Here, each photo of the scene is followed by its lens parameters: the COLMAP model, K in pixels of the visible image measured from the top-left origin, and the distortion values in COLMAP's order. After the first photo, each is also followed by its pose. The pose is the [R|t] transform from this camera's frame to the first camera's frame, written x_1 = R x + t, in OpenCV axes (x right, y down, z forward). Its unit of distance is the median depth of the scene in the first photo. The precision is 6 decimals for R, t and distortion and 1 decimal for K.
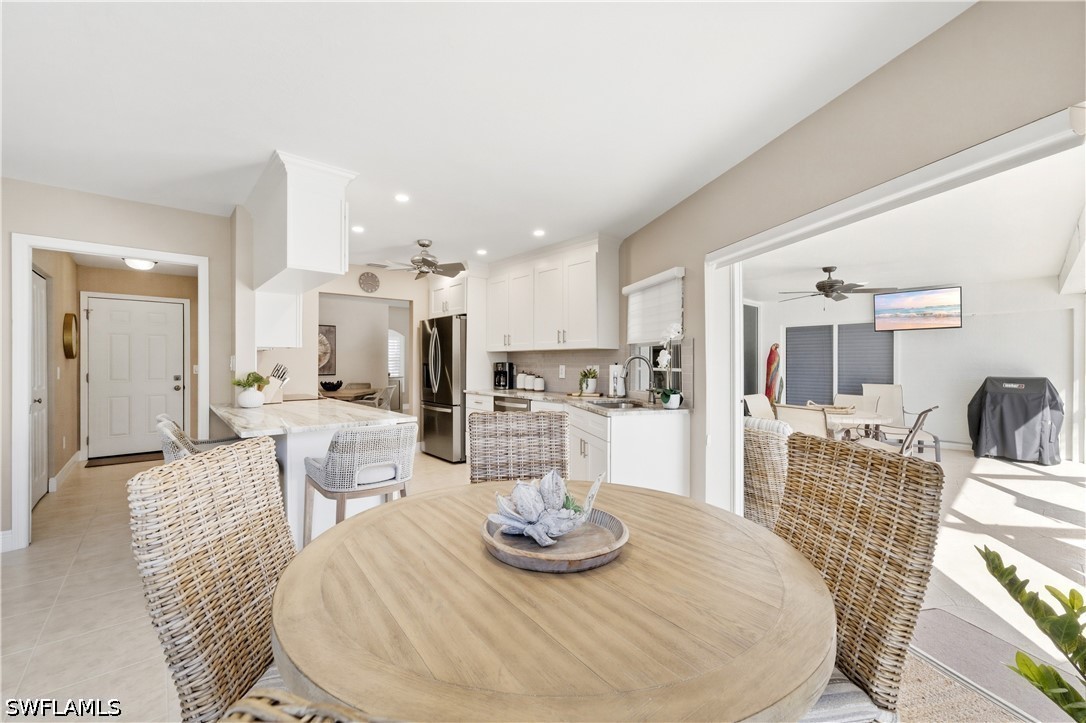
lens RADIAL K [[438.6, 0, 534.7], [0, 438.6, 360.5], [0, 0, 1]] dist [-0.003322, 0.004175]
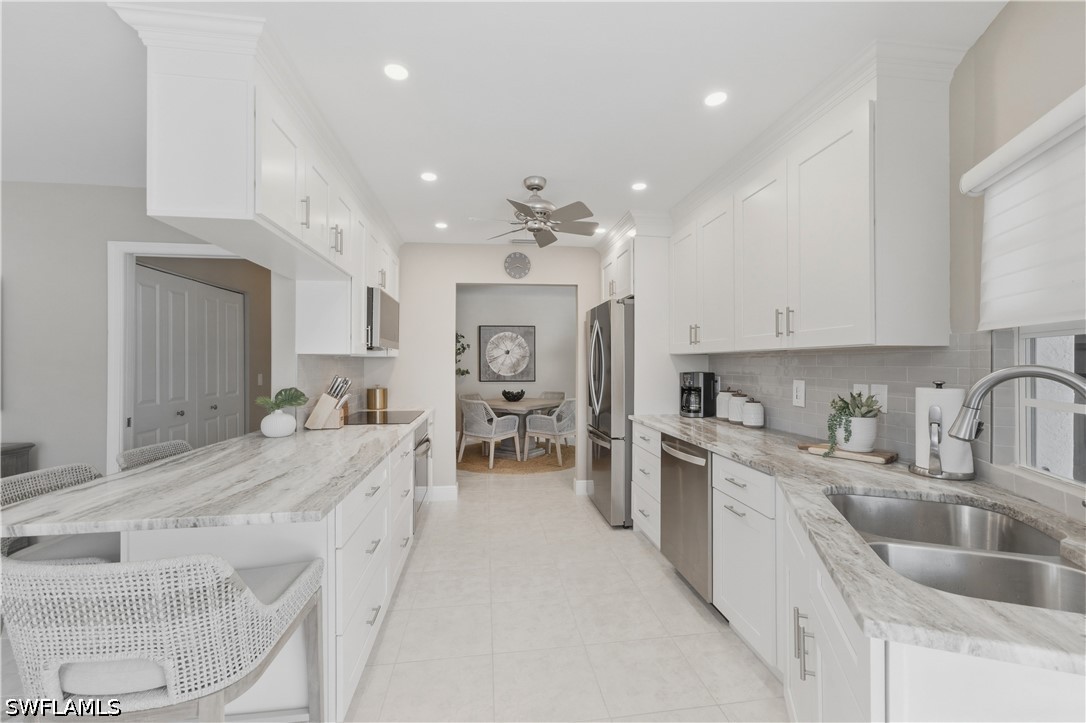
lens RADIAL K [[438.6, 0, 547.2], [0, 438.6, 361.9], [0, 0, 1]] dist [-0.003322, 0.004175]
pose [[0.840735, -0.003153, -0.541438, 0.092975], [0.003935, 0.999992, 0.000287, -0.011685], [0.541433, -0.002372, 0.840741, 0.437602]]
